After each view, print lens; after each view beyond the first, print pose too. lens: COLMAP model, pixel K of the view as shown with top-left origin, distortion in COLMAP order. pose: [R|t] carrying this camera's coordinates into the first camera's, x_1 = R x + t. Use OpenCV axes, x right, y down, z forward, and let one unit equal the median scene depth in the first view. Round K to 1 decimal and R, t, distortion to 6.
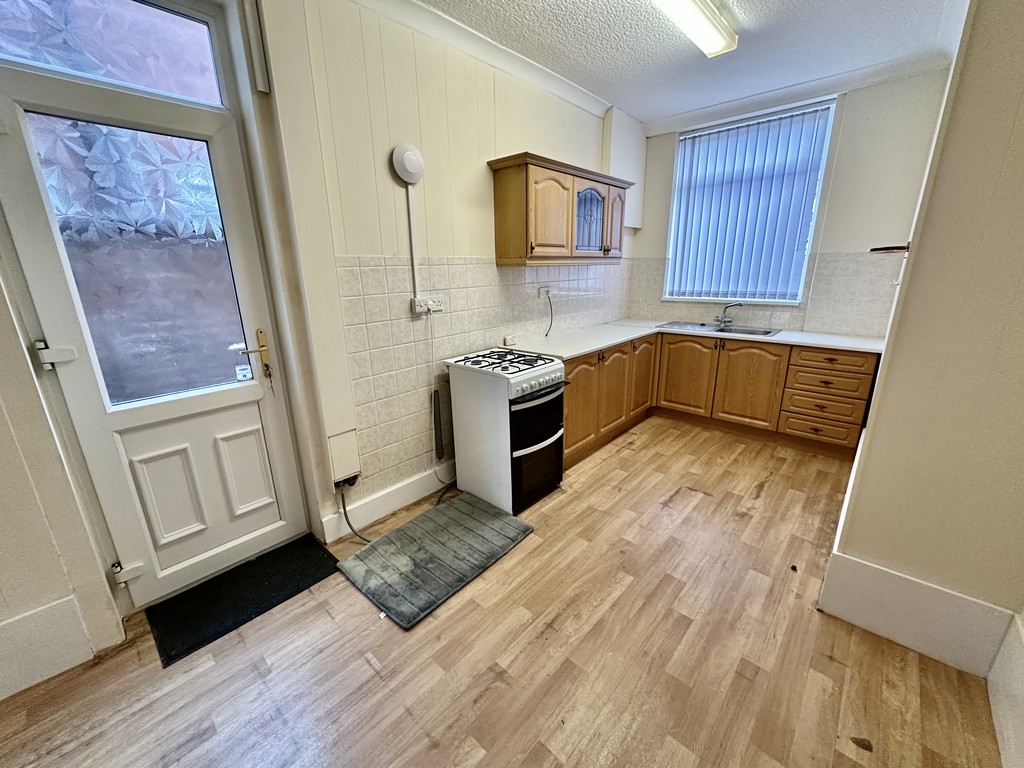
lens RADIAL K [[407.9, 0, 510.5], [0, 407.9, 382.4], [0, 0, 1]] dist [-0.000598, 0.000180]
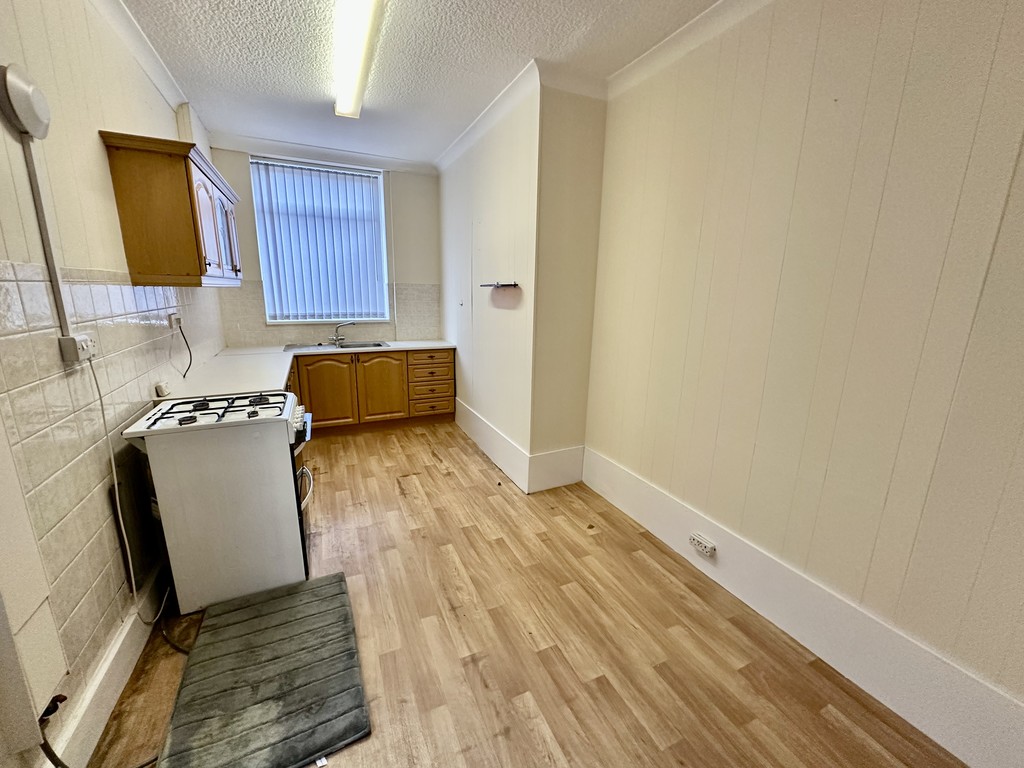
lens RADIAL K [[407.9, 0, 510.5], [0, 407.9, 382.4], [0, 0, 1]] dist [-0.000598, 0.000180]
pose [[0.378688, -0.182593, 0.907334, -0.491455], [0.232006, 0.967773, 0.097925, -0.050368], [-0.895973, 0.173424, 0.408847, 0.196208]]
